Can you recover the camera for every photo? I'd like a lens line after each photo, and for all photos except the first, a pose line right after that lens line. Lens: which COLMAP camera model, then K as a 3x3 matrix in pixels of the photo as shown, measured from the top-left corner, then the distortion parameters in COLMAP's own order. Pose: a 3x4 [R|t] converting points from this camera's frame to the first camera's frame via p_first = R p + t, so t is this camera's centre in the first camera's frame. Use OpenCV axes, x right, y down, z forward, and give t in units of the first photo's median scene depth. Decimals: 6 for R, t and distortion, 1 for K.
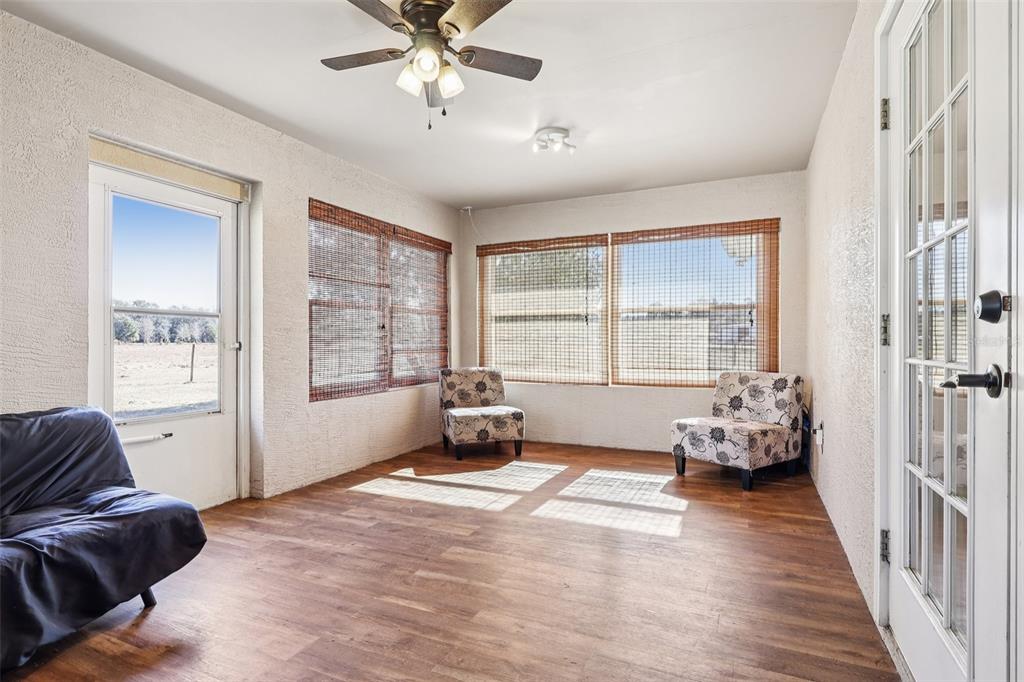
lens RADIAL K [[529.1, 0, 512.0], [0, 529.1, 341.0], [0, 0, 1]] dist [0.003063, 0.000446]
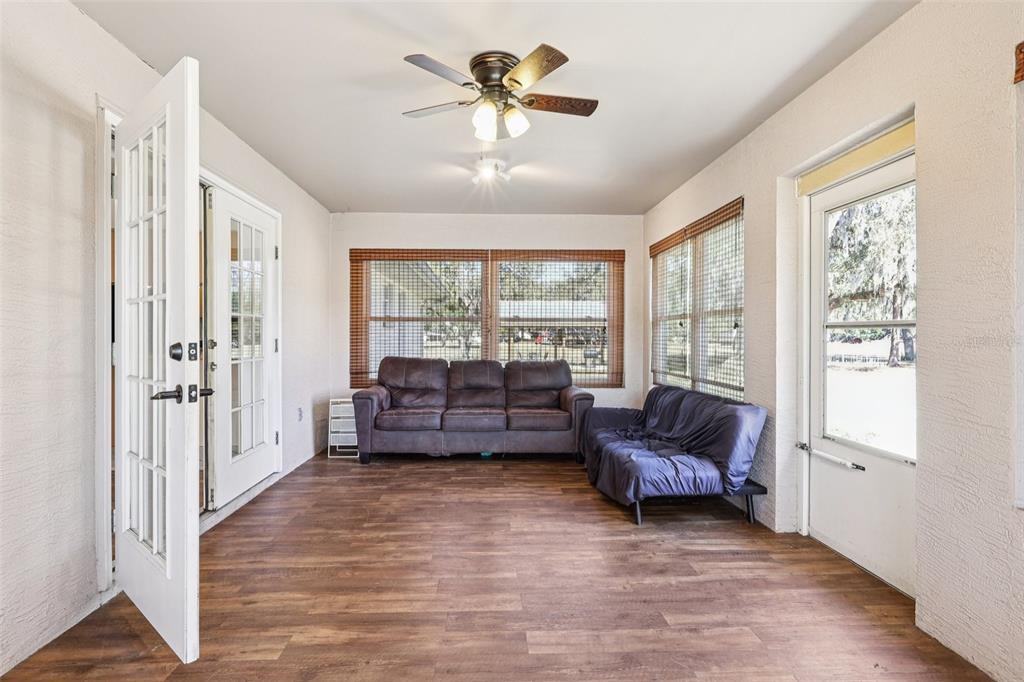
lens RADIAL K [[529.1, 0, 512.0], [0, 529.1, 341.0], [0, 0, 1]] dist [0.003063, 0.000446]
pose [[-0.888926, 0.001156, -0.458050, 0.249912], [-0.001786, 0.999980, 0.005991, -0.031541], [0.458048, 0.006143, -0.888906, 1.545676]]
